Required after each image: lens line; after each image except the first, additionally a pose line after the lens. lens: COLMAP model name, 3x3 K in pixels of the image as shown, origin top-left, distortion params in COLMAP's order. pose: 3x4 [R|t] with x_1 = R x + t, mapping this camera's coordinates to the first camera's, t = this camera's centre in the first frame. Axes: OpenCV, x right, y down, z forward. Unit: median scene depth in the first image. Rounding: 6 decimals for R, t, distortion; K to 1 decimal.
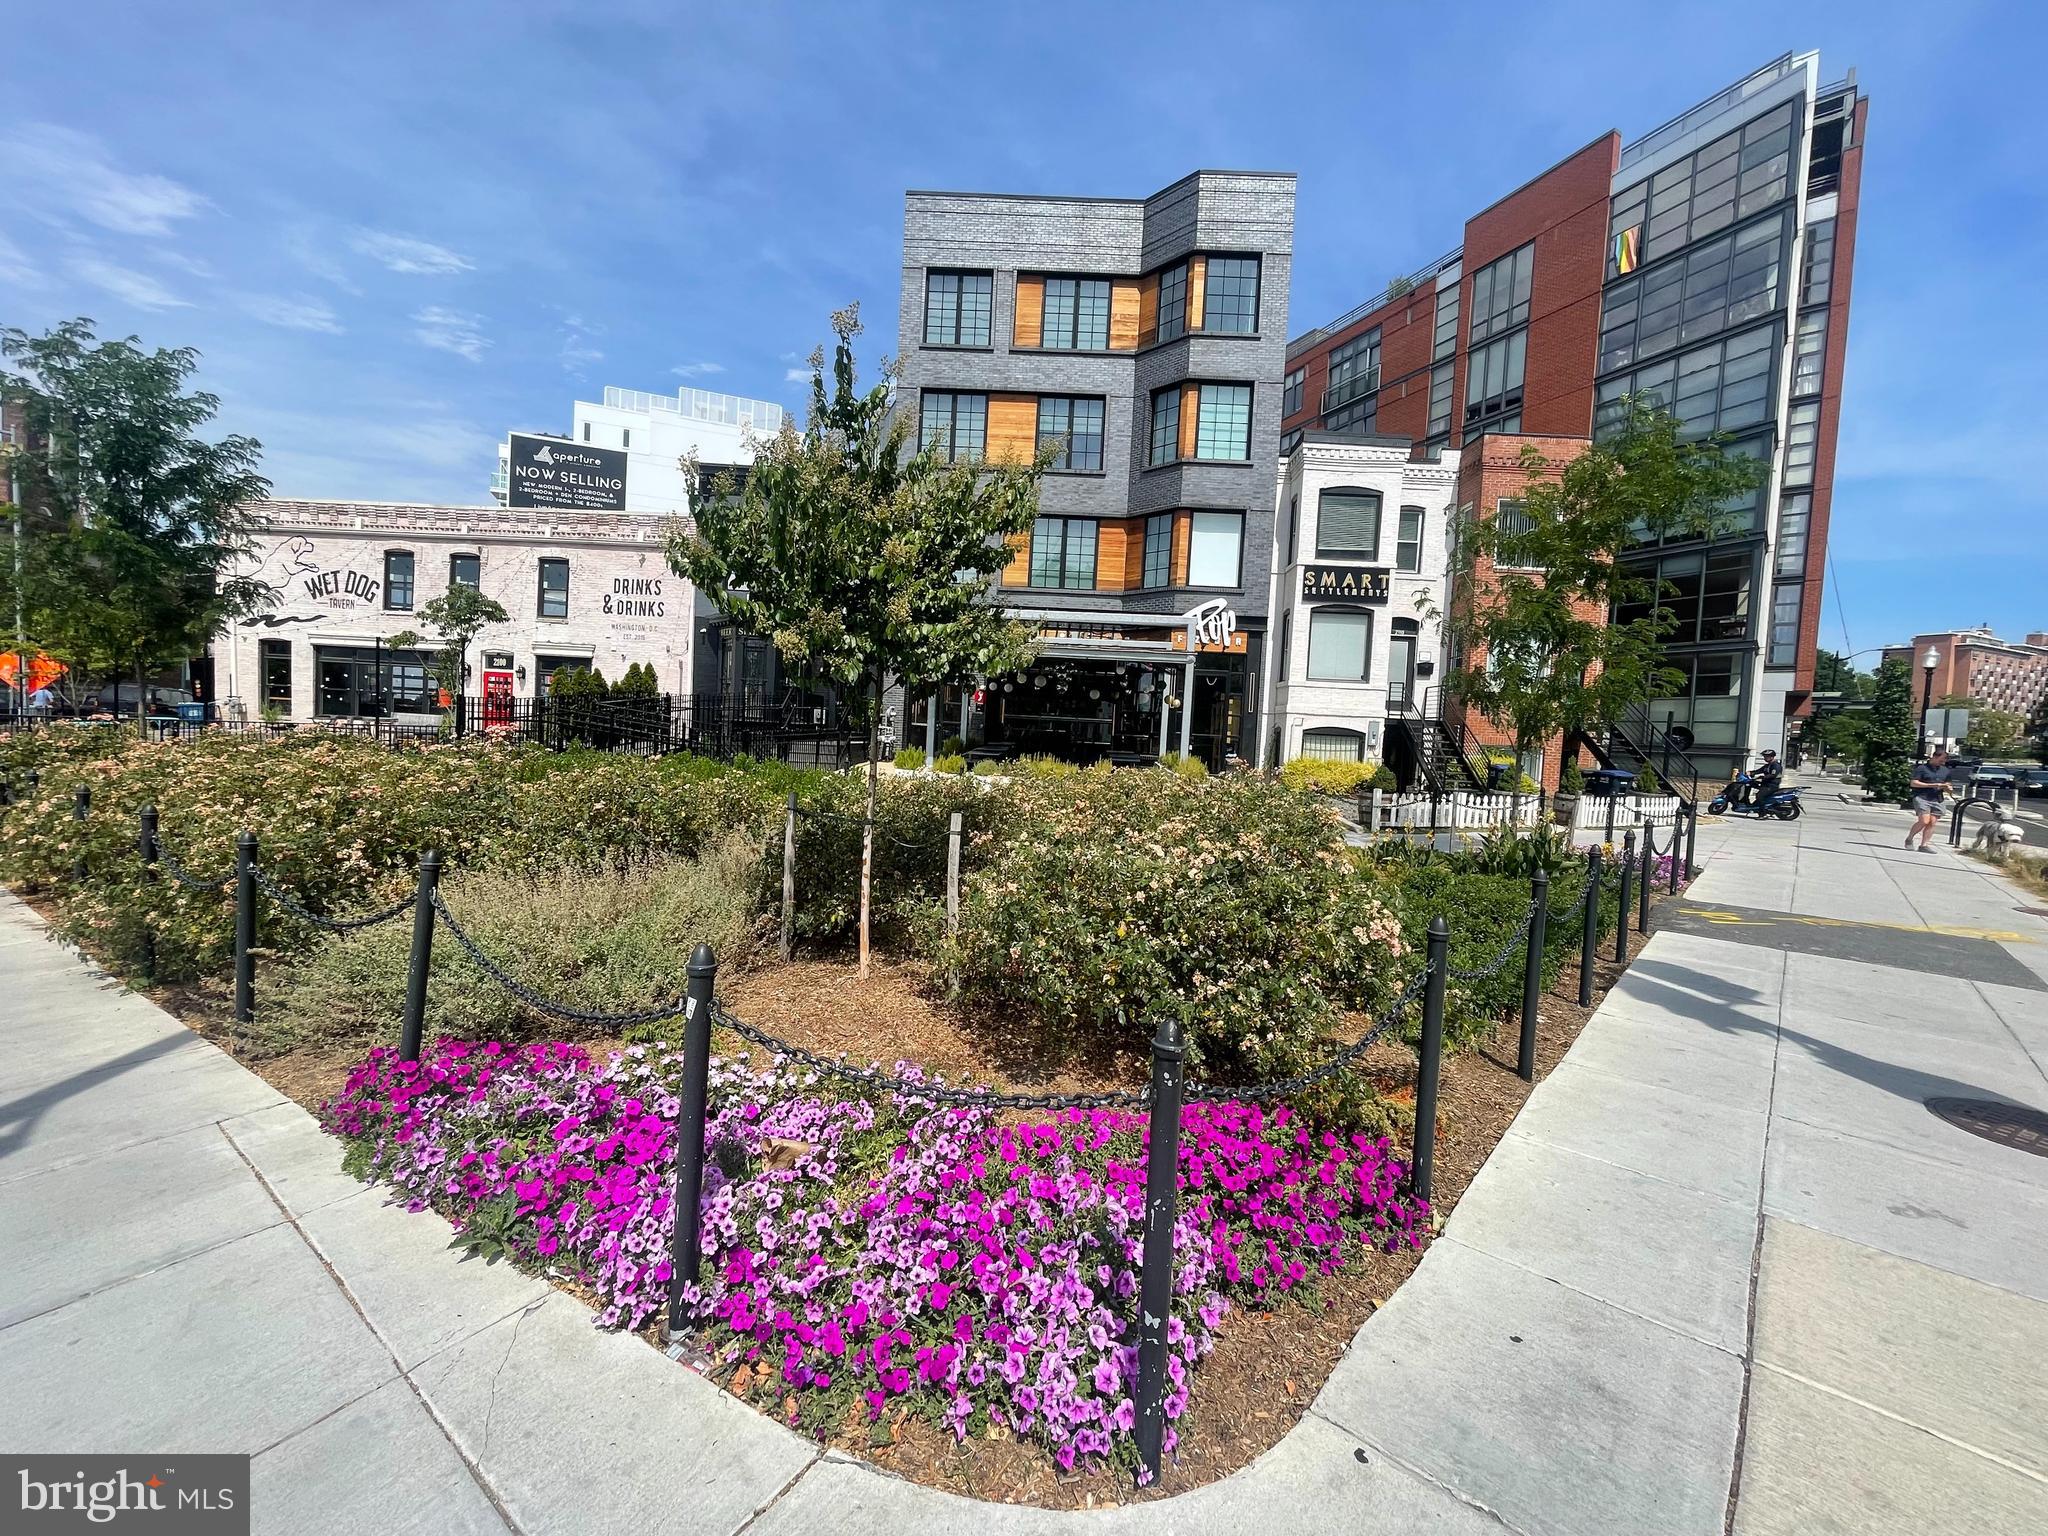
lens RADIAL K [[827.6, 0, 1024.0], [0, 827.6, 768.0], [0, 0, 1]] dist [0.003600, 0.000186]
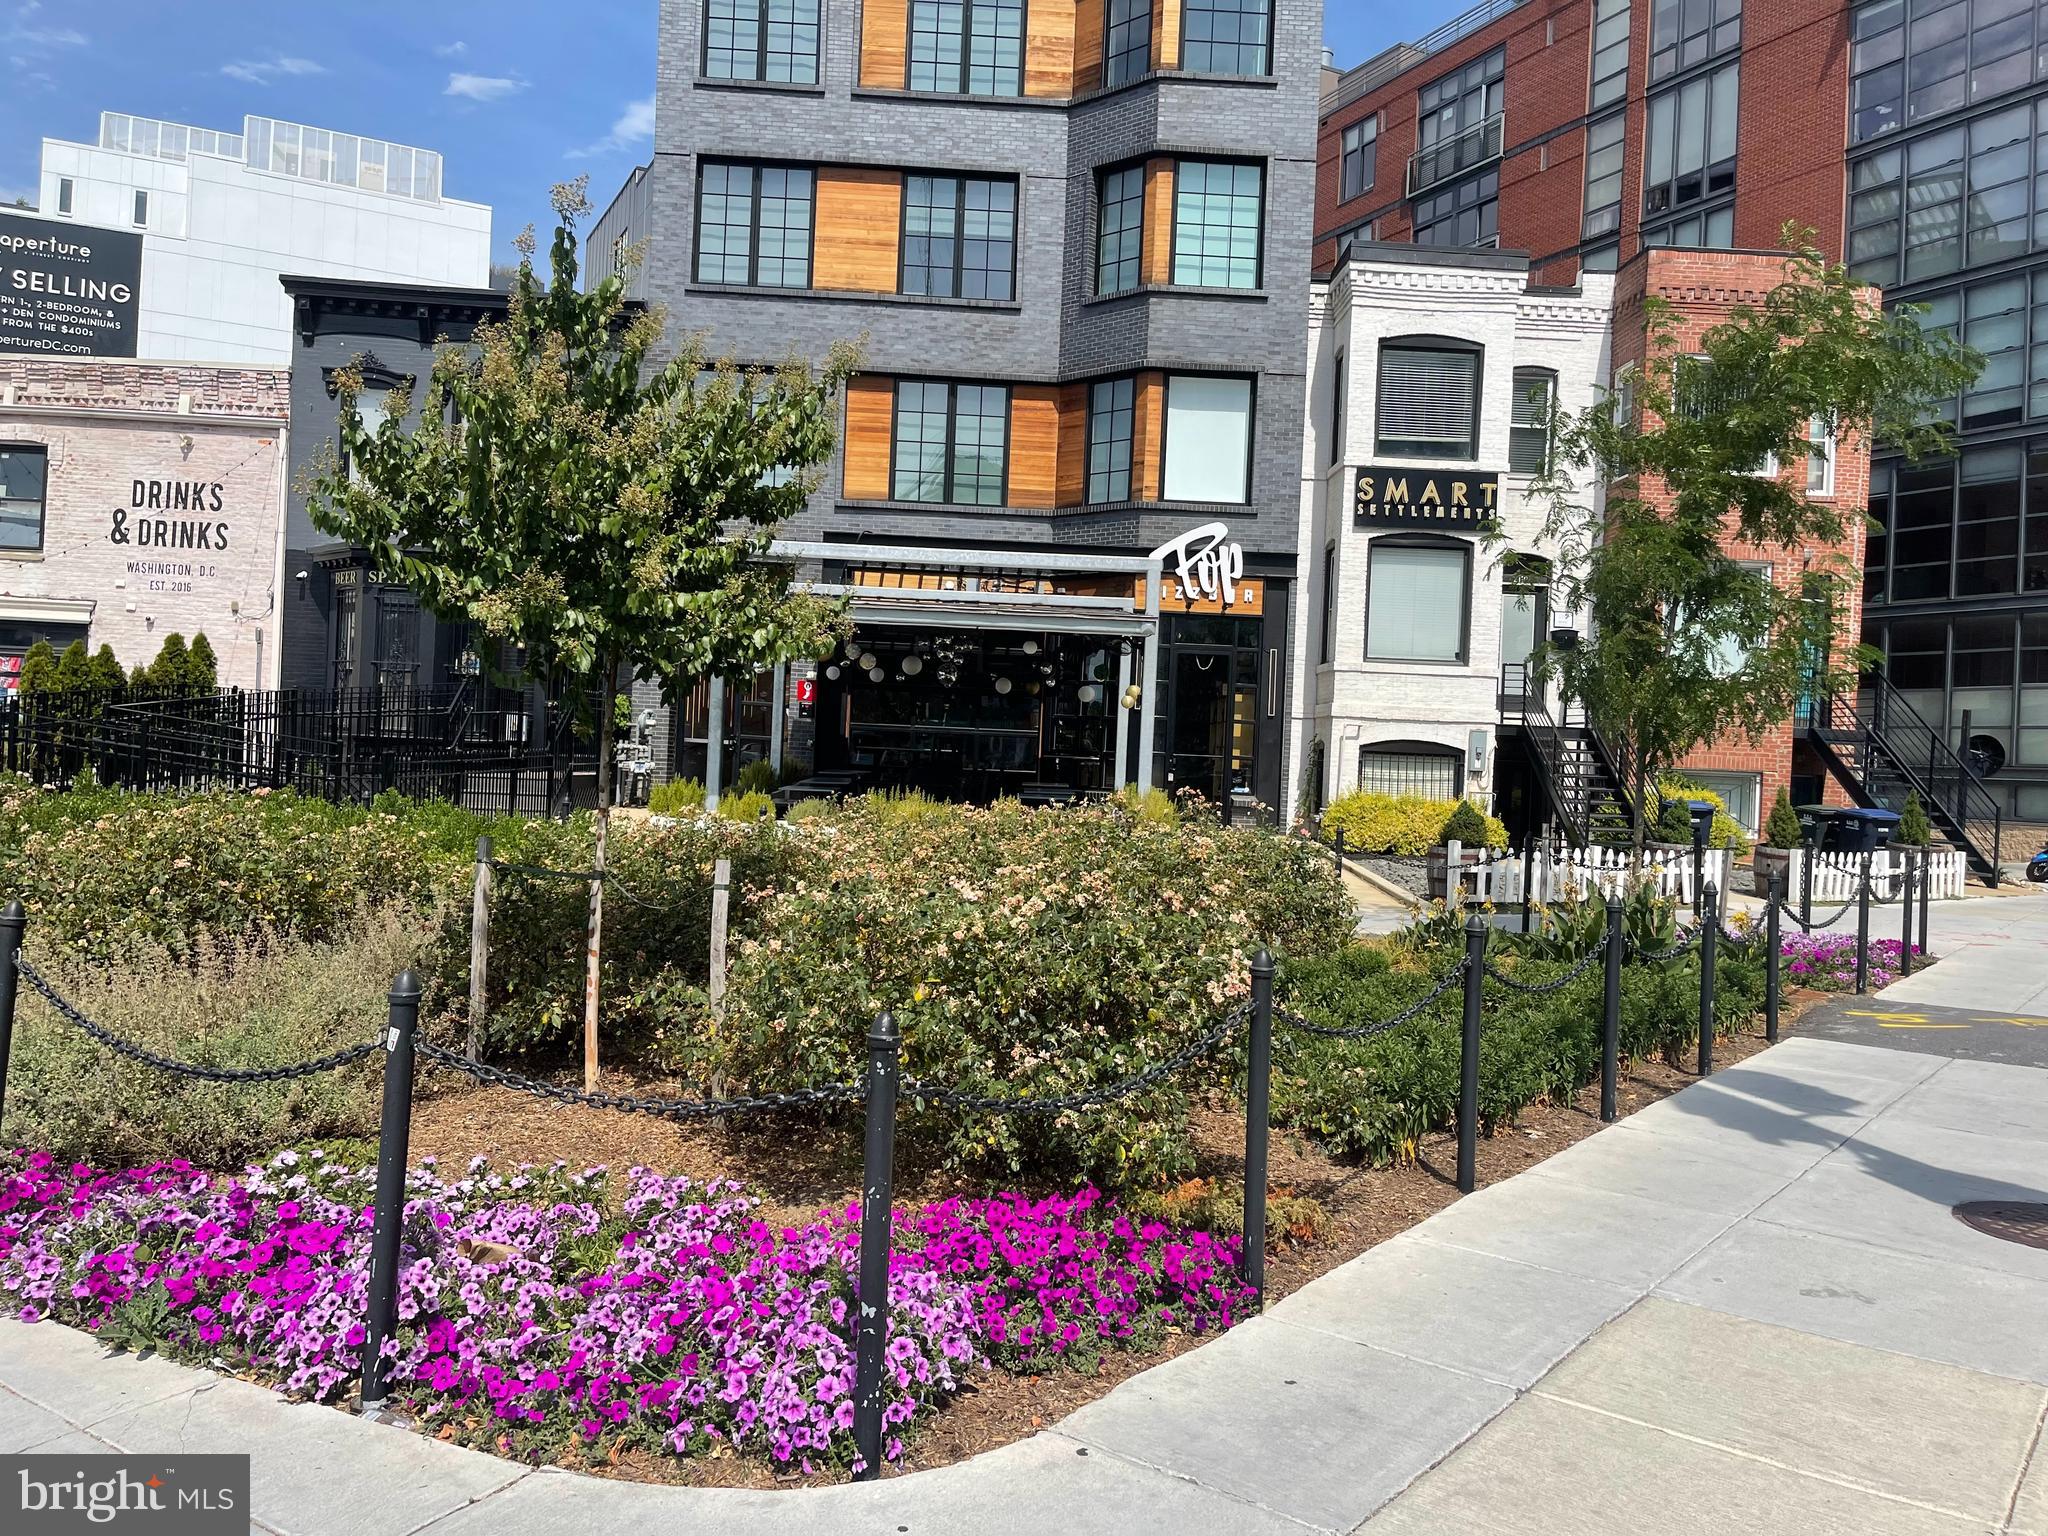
lens RADIAL K [[1576.5, 0, 1016.7], [0, 1576.5, 754.2], [0, 0, 1]] dist [0.061021, -0.063056]
pose [[0.997781, -0.007811, 0.066126, 0.021026], [0.010751, 0.998963, -0.044233, 0.006904], [-0.065712, 0.044845, 0.996830, -0.098145]]
